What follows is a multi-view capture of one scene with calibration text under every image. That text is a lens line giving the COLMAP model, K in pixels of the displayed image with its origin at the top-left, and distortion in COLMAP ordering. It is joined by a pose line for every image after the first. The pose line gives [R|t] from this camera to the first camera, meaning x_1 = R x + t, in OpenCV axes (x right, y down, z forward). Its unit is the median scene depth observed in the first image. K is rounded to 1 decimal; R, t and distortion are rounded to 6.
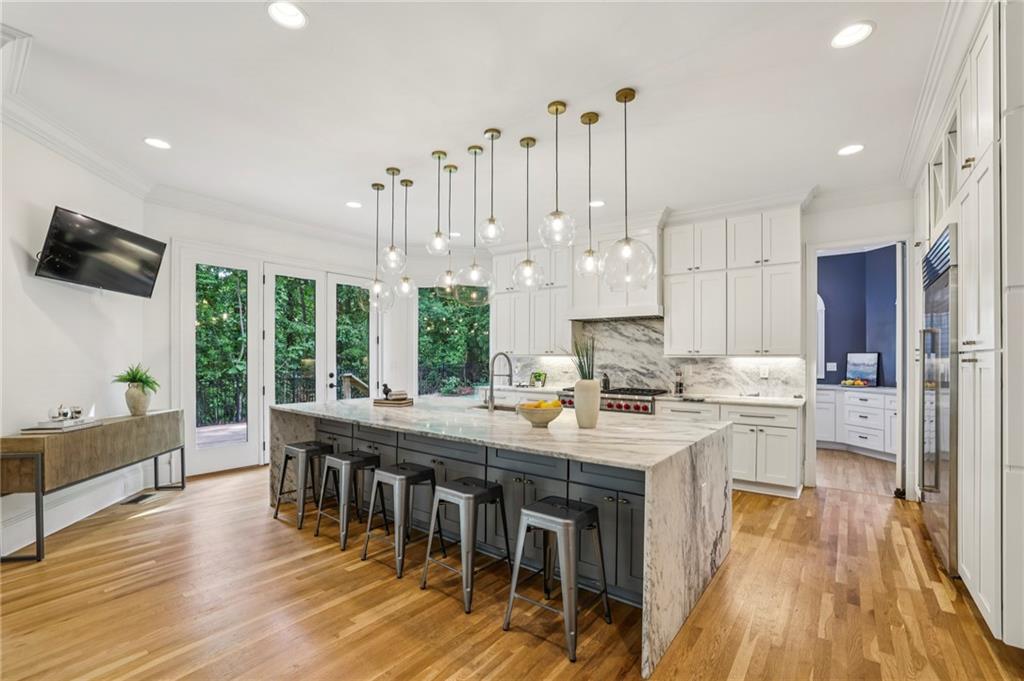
lens RADIAL K [[448.6, 0, 512.0], [0, 448.6, 340.5], [0, 0, 1]] dist [-0.046477, 0.000401]
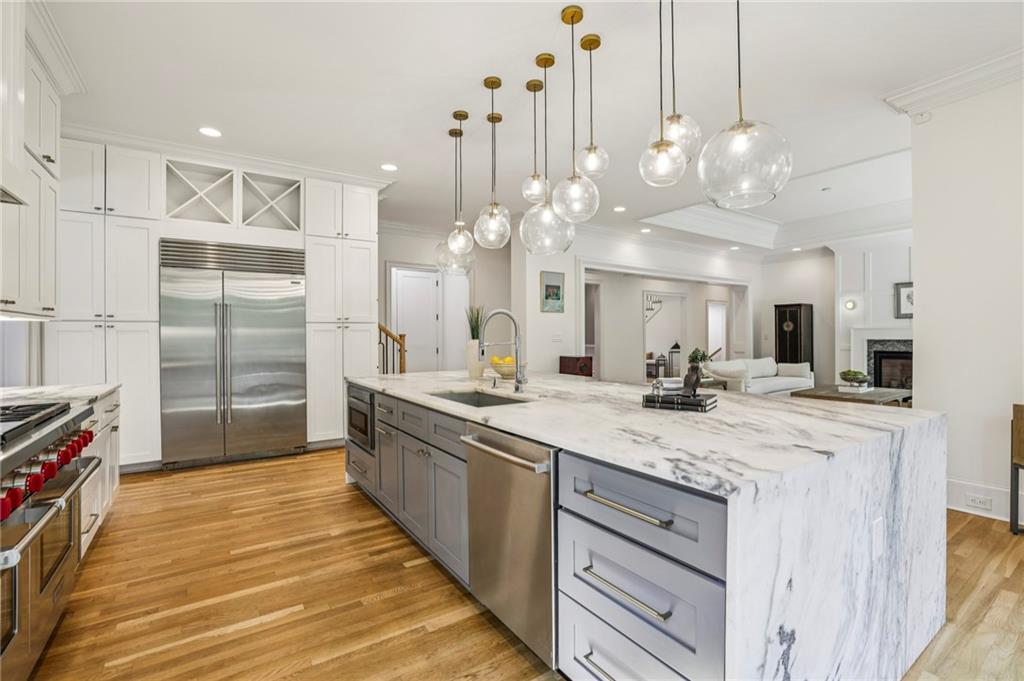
lens RADIAL K [[461.8, 0, 514.6], [0, 461.8, 330.2], [0, 0, 1]] dist [-0.021956, 0.000343]
pose [[-0.949685, 0.002365, 0.313198, -0.179461], [-0.013044, 0.998805, -0.047095, 0.060915], [-0.312935, -0.048811, -0.948519, 1.115069]]
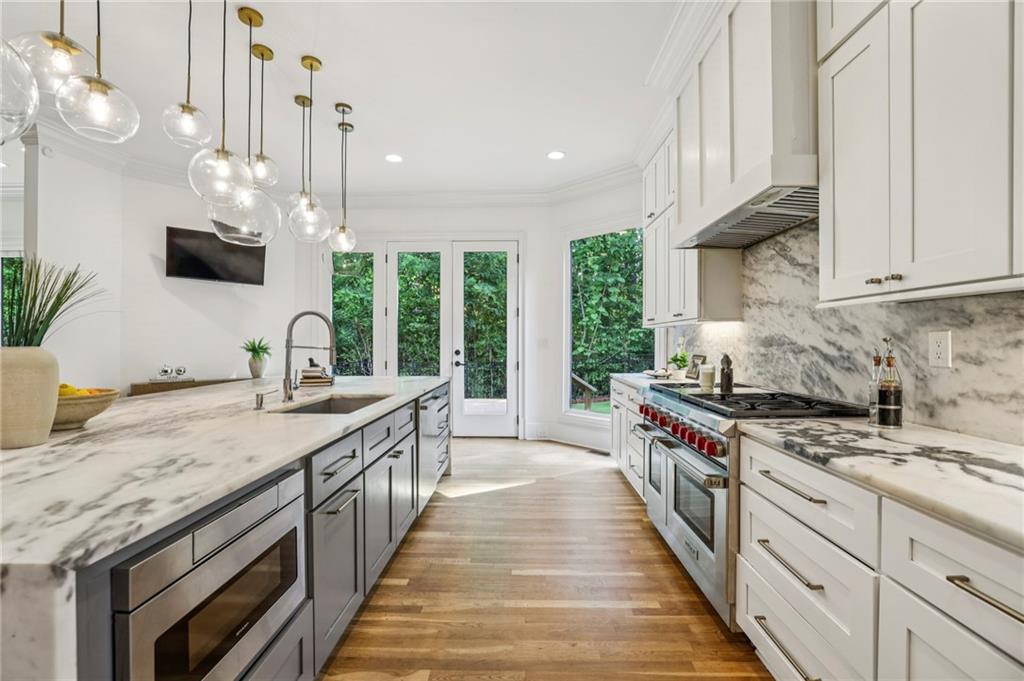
lens RADIAL K [[448.6, 0, 512.0], [0, 448.6, 340.5], [0, 0, 1]] dist [-0.046477, 0.000401]
pose [[0.589281, -0.006454, -0.807902, 0.430717], [0.032332, 0.999355, 0.015600, 0.044871], [0.807281, -0.035314, 0.589110, 0.575593]]
